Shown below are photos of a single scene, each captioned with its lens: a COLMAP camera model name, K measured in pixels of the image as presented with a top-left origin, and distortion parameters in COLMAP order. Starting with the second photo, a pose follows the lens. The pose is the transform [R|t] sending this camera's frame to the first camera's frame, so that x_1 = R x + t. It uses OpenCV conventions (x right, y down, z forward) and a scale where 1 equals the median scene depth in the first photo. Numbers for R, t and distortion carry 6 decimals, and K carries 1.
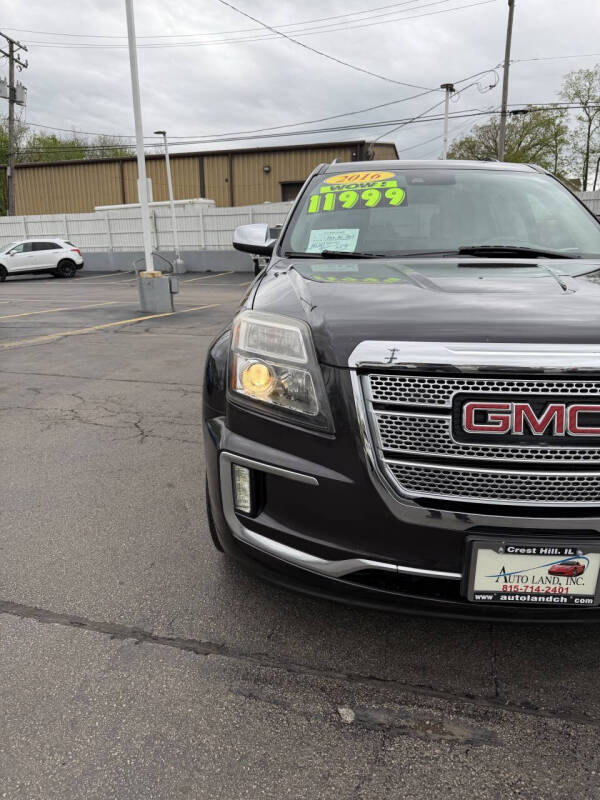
lens RADIAL K [[568.4, 0, 303.7], [0, 568.4, 401.2], [0, 0, 1]] dist [0.018977, -0.021827]
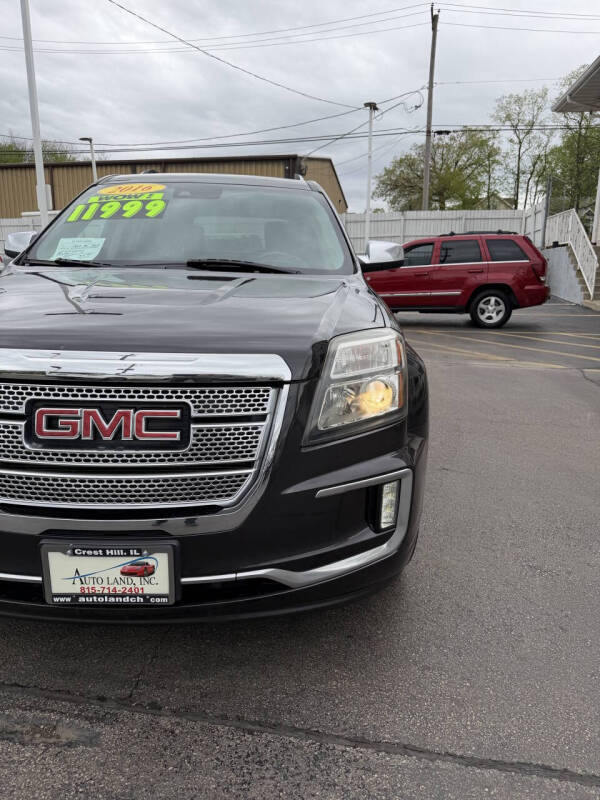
lens RADIAL K [[567.7, 0, 300.0], [0, 567.7, 400.0], [0, 0, 1]] dist [0.031944, -0.040535]
pose [[0.996810, -0.000675, 0.079813, 0.321038], [0.002341, 0.999781, -0.020776, 0.004561], [-0.079782, 0.020897, 0.996593, -0.028486]]
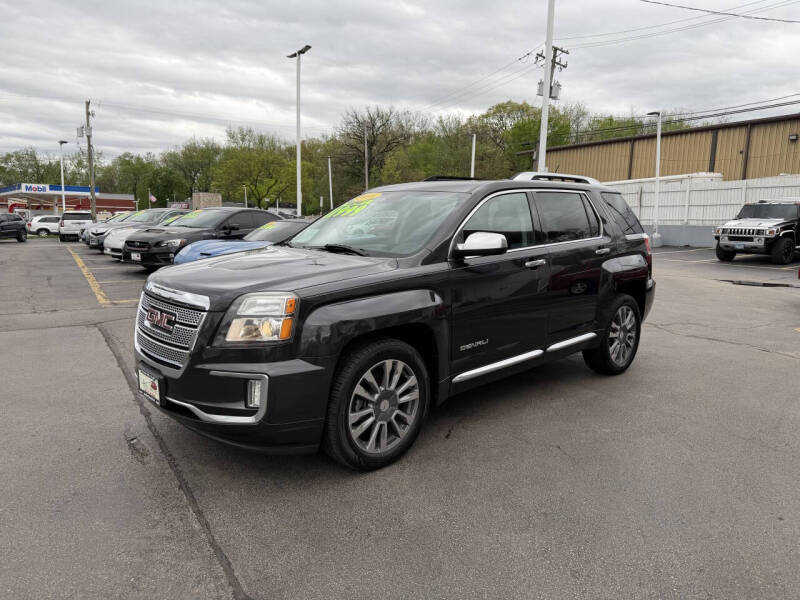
lens RADIAL K [[568.4, 0, 400.0], [0, 568.4, 300.0], [0, 0, 1]] dist [0.018977, -0.021827]
pose [[0.729417, 0.121669, -0.673163, 1.277663], [-0.200130, 0.978956, -0.039915, -0.069726], [0.654140, 0.163835, 0.738417, -0.044348]]
